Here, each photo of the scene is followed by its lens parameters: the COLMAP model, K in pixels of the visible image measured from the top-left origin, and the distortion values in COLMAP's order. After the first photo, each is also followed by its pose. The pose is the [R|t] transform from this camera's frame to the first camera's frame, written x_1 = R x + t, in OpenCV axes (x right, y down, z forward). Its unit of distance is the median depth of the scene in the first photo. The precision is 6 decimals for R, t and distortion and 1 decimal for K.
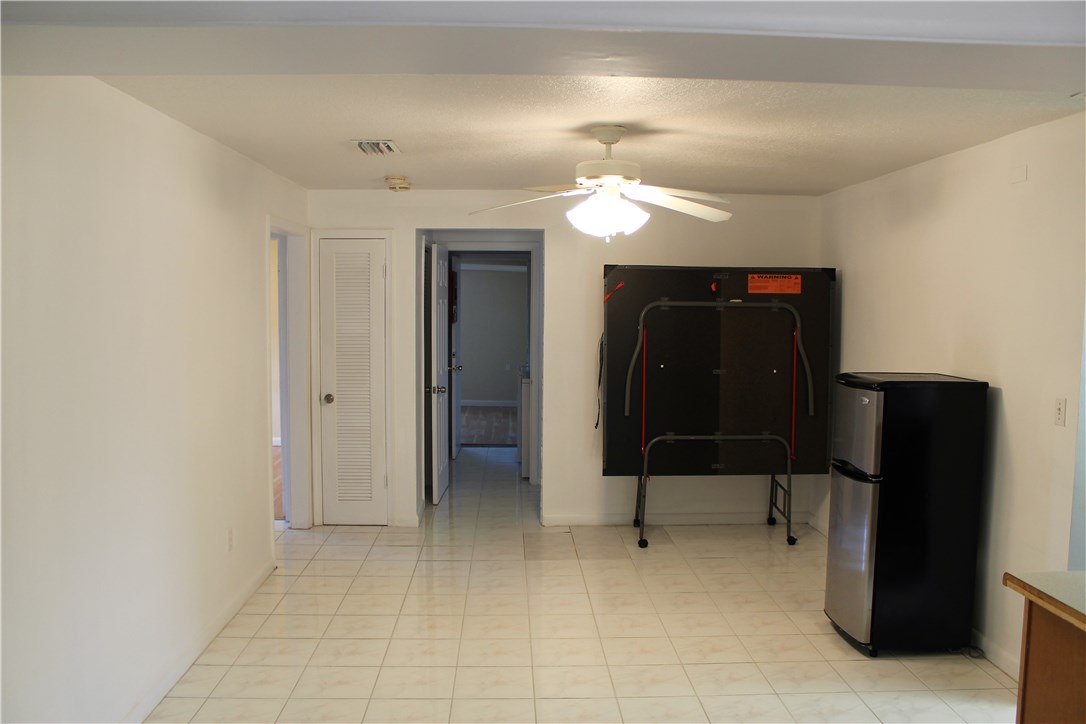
lens RADIAL K [[905.8, 0, 543.2], [0, 905.8, 362.9], [0, 0, 1]] dist [-0.108334, 0.062784]
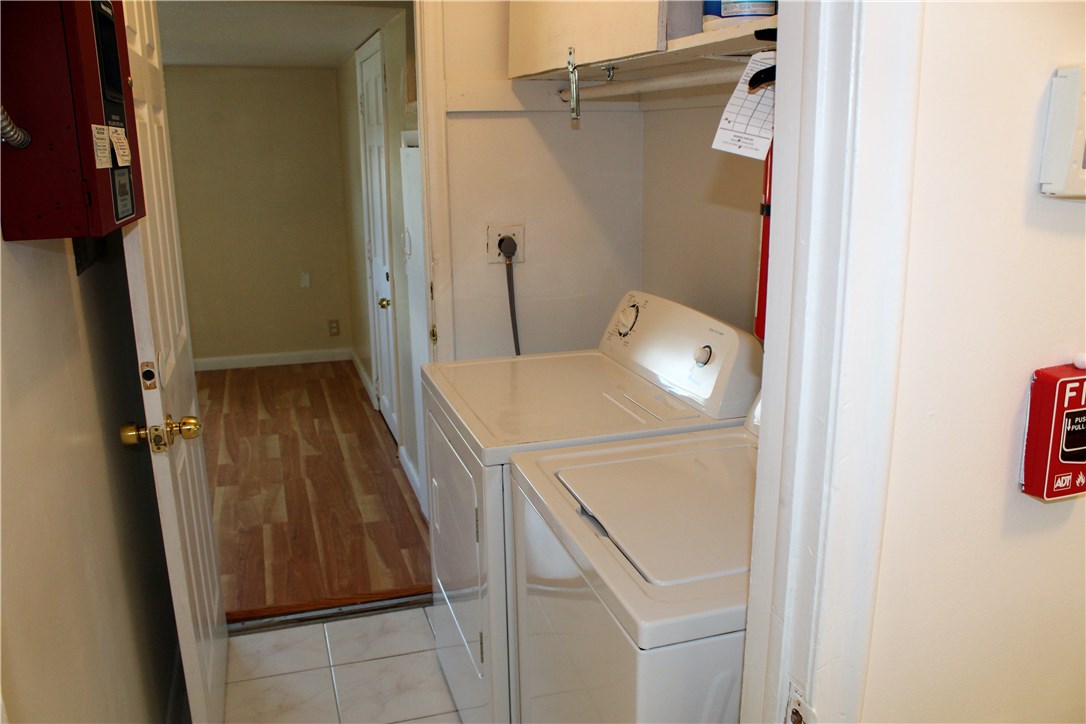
lens RADIAL K [[905.8, 0, 543.1], [0, 905.8, 363.7], [0, 0, 1]] dist [-0.108334, 0.062784]
pose [[0.962733, -0.085083, 0.256723, -0.046978], [0.037616, 0.982125, 0.184433, -0.036914], [-0.267826, -0.167903, 0.948724, 0.562591]]
